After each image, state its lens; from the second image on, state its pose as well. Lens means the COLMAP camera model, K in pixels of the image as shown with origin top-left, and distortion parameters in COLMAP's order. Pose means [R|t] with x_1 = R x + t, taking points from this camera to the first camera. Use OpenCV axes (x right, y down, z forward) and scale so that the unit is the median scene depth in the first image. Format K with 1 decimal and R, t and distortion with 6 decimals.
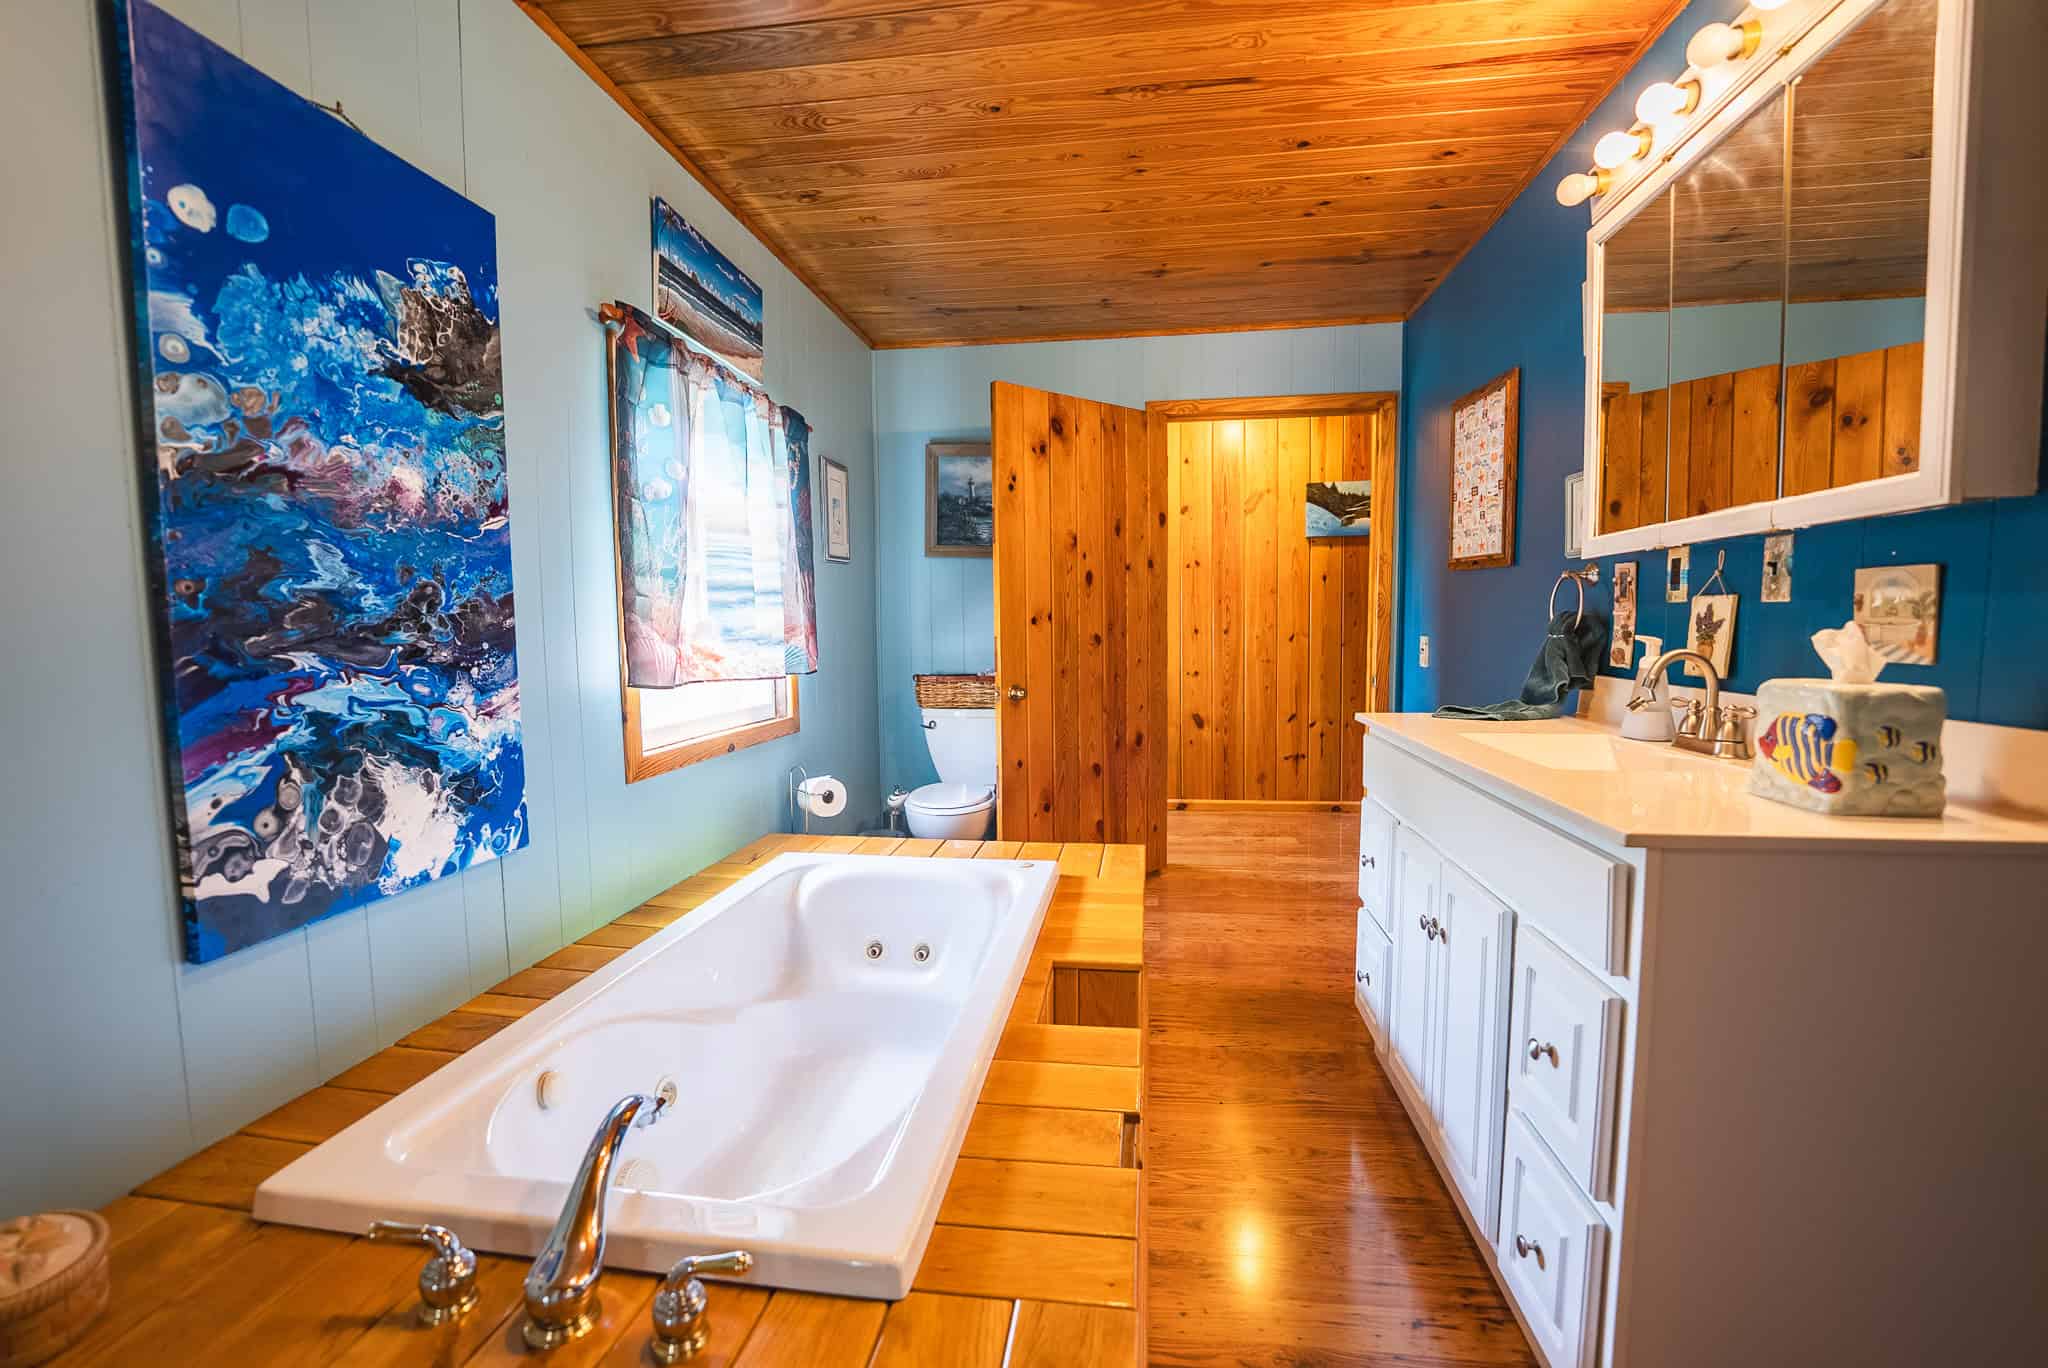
lens RADIAL K [[840.8, 0, 1030.2], [0, 840.8, 695.0], [0, 0, 1]] dist [-0.014472, 0.000109]
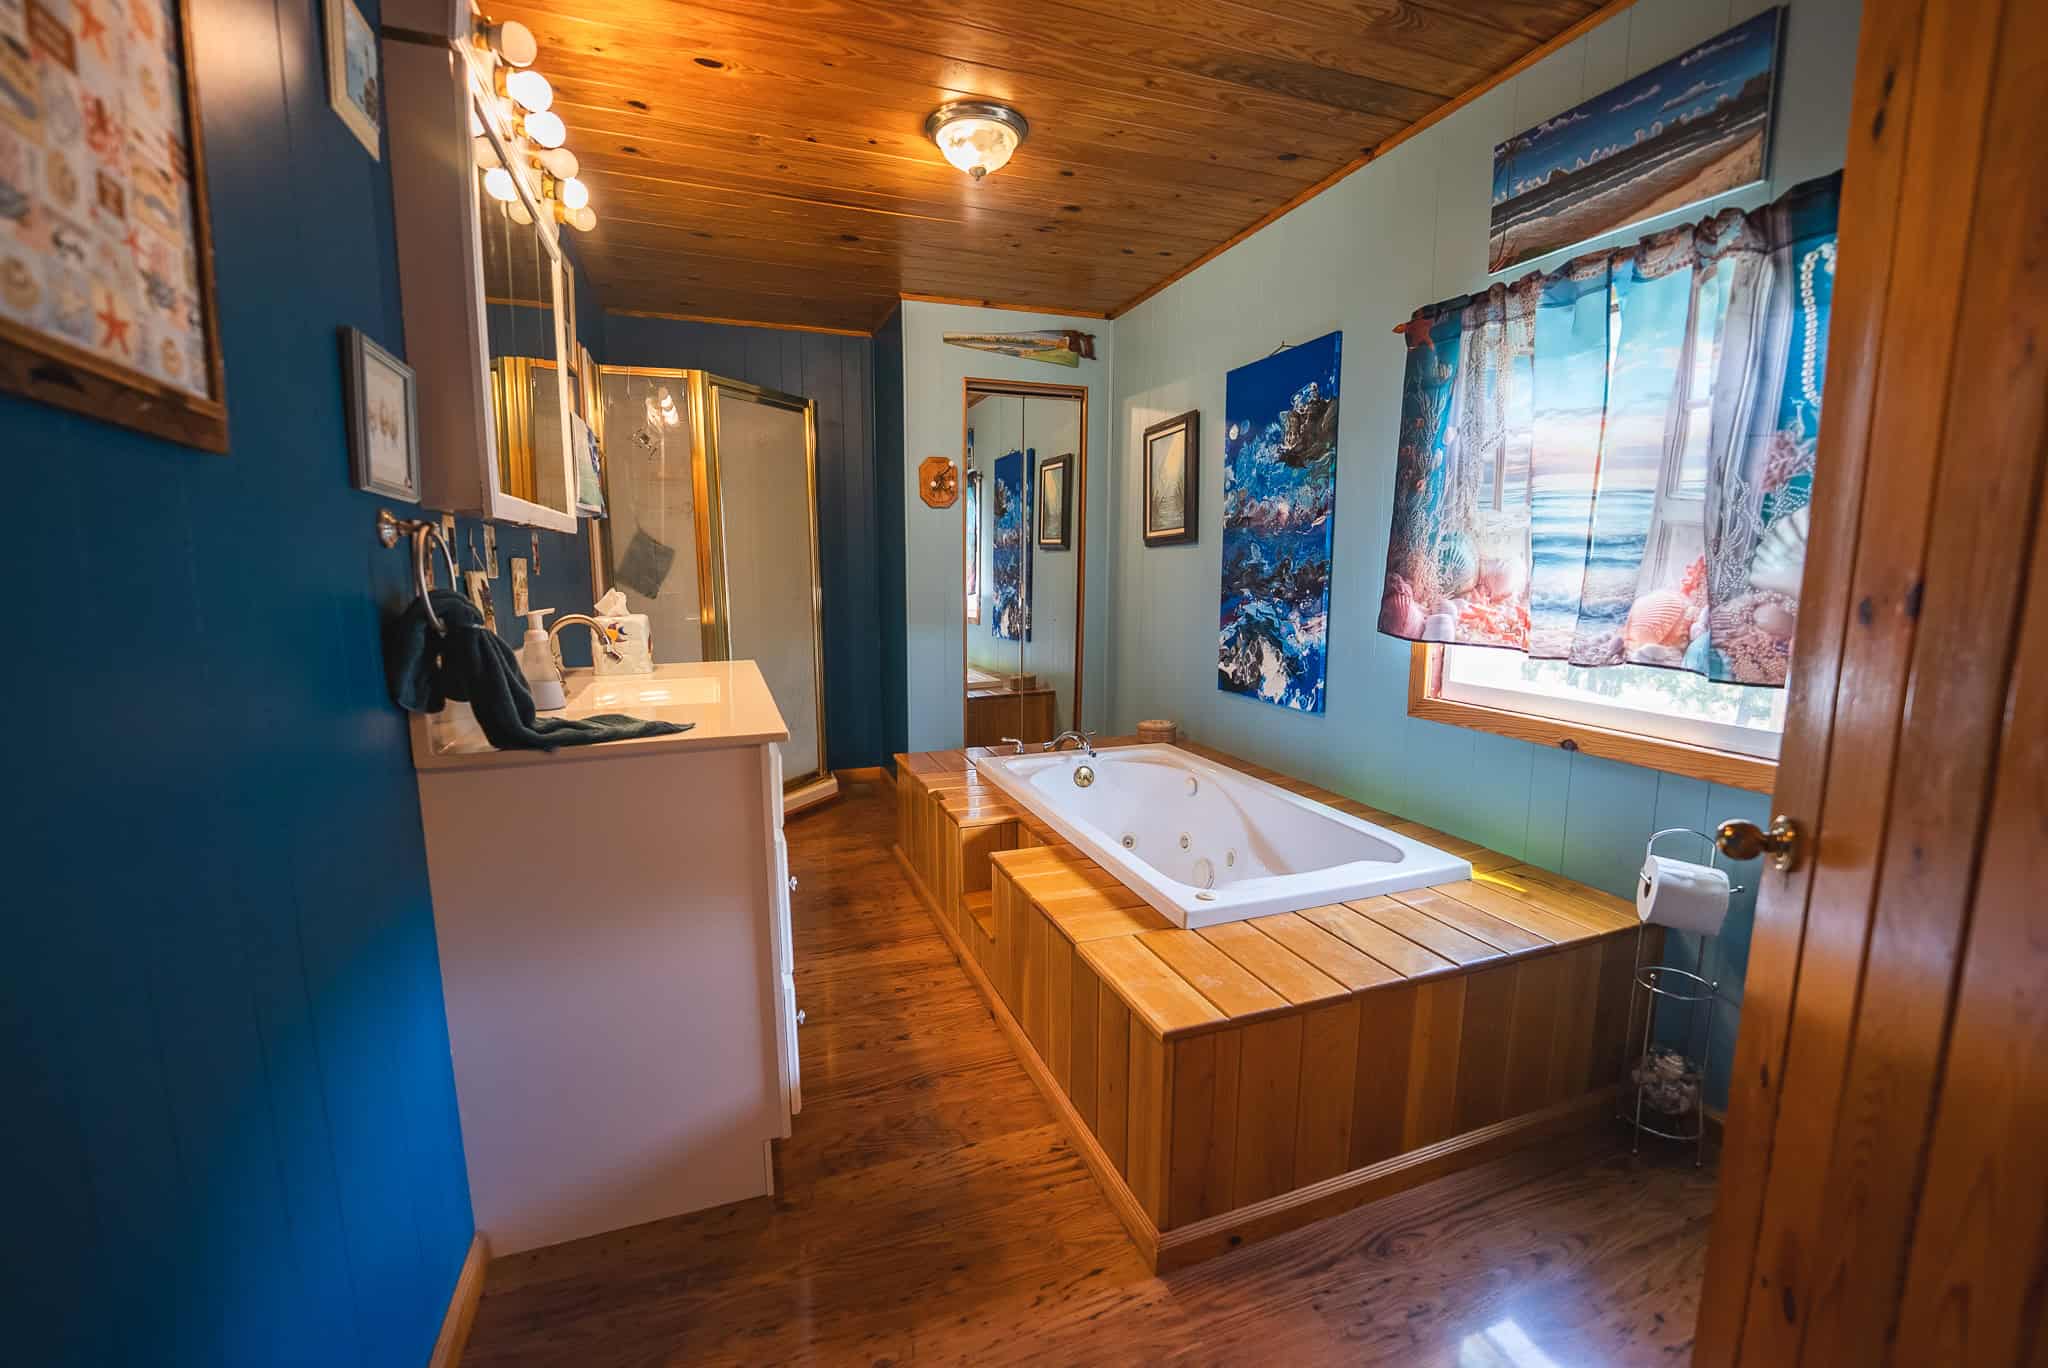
lens RADIAL K [[840.8, 0, 1022.6], [0, 840.8, 674.5], [0, 0, 1]] dist [-0.014472, 0.000109]
pose [[-0.880849, 0.076562, -0.467165, 0.814454], [-0.025673, 0.977657, 0.208631, -0.269611], [0.472701, 0.195766, -0.859203, 2.527051]]
